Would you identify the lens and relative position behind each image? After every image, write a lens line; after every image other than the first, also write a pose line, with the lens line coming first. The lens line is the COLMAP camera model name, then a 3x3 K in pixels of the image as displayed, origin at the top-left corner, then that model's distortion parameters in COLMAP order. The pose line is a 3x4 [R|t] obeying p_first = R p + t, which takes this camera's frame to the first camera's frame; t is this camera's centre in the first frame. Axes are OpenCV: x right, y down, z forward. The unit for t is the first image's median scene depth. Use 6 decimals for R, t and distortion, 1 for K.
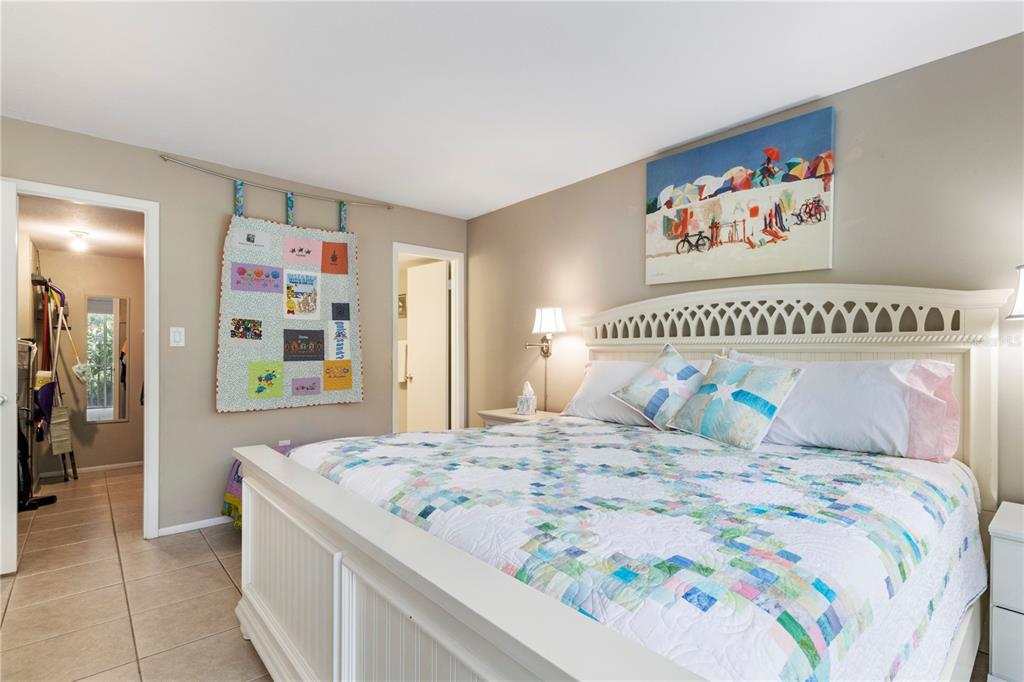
lens RADIAL K [[804.6, 0, 511.7], [0, 804.6, 340.2], [0, 0, 1]] dist [0.004450, 0.000412]
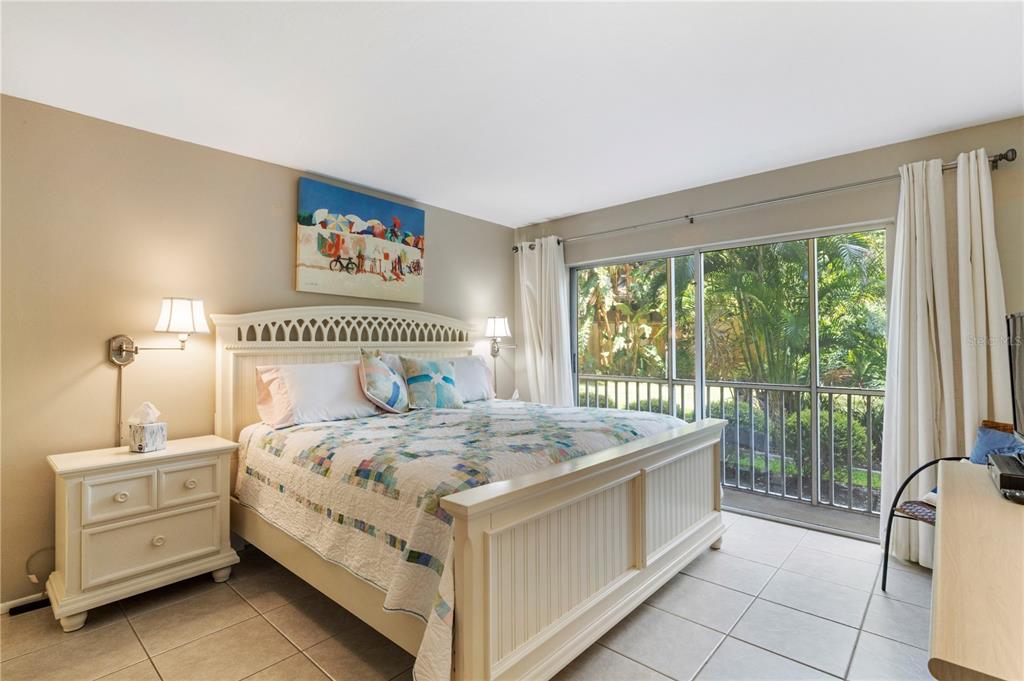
lens RADIAL K [[485.3, 0, 512.5], [0, 485.3, 339.8], [0, 0, 1]] dist [0.001629, -0.001336]
pose [[-0.340788, 0.025854, 0.939785, -0.561522], [0.005775, 0.999661, -0.025407, 0.013708], [-0.940122, -0.003231, -0.340822, 1.024437]]
